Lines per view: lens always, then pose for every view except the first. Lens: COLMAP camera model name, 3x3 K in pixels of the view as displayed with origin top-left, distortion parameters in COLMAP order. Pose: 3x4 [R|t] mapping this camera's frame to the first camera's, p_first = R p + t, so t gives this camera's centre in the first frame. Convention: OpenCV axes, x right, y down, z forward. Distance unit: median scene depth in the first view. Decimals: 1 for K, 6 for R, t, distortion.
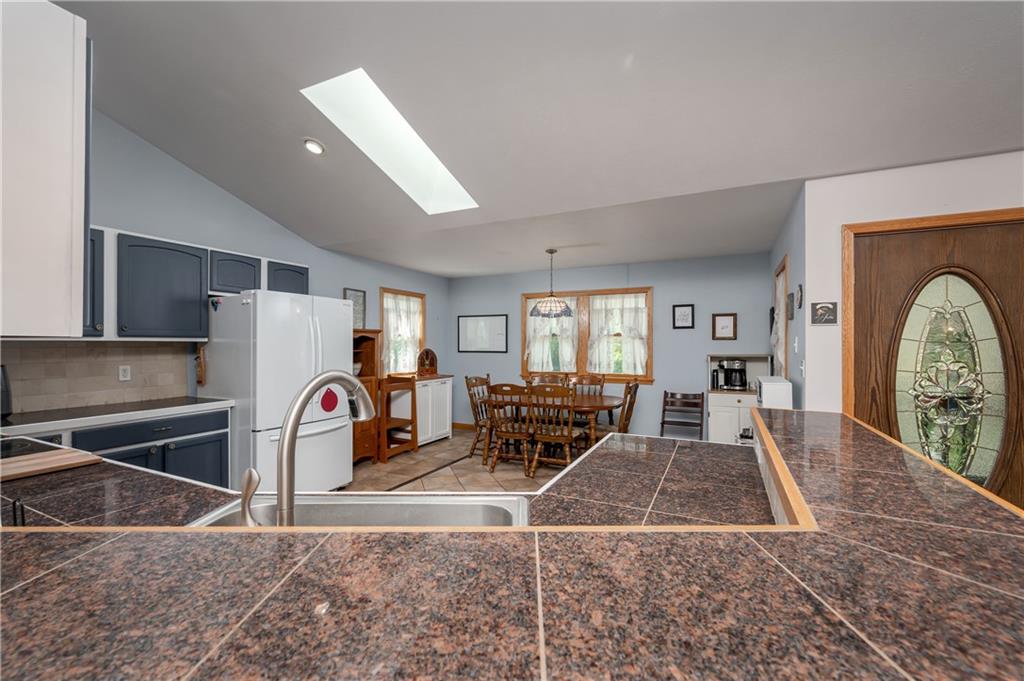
lens RADIAL K [[427.5, 0, 515.1], [0, 427.5, 340.4], [0, 0, 1]] dist [-0.001217, 0.000109]
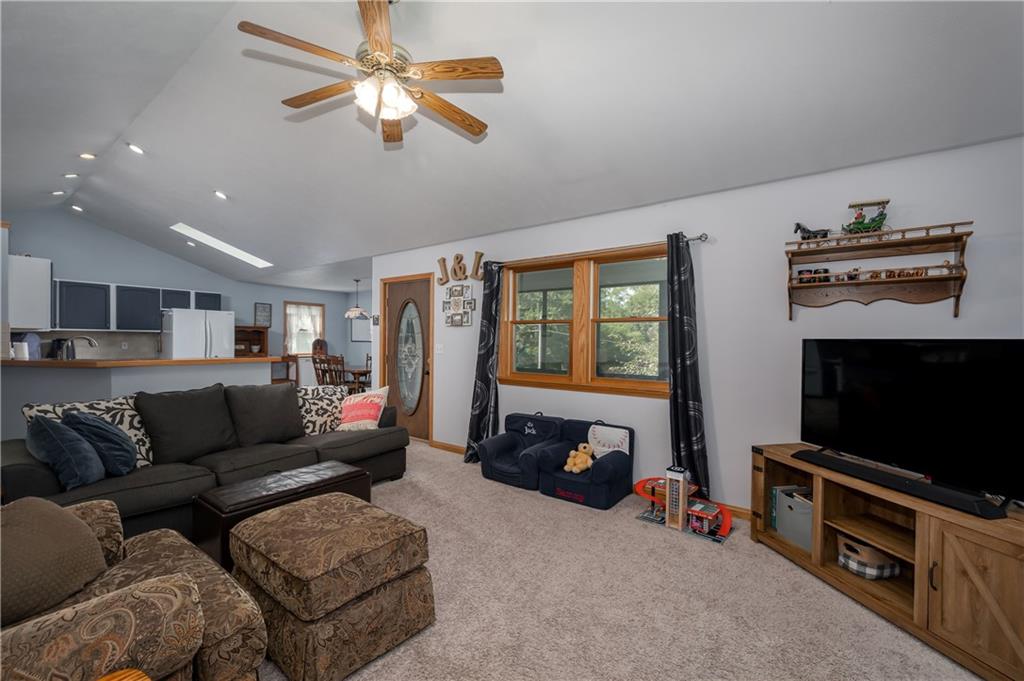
lens RADIAL K [[427.5, 0, 510.6], [0, 427.5, 341.3], [0, 0, 1]] dist [-0.001217, 0.000109]
pose [[0.978493, 0.011949, -0.205935, 0.911263], [-0.009679, 0.999881, 0.012029, 0.004347], [0.206054, -0.009777, 0.978492, -0.470640]]
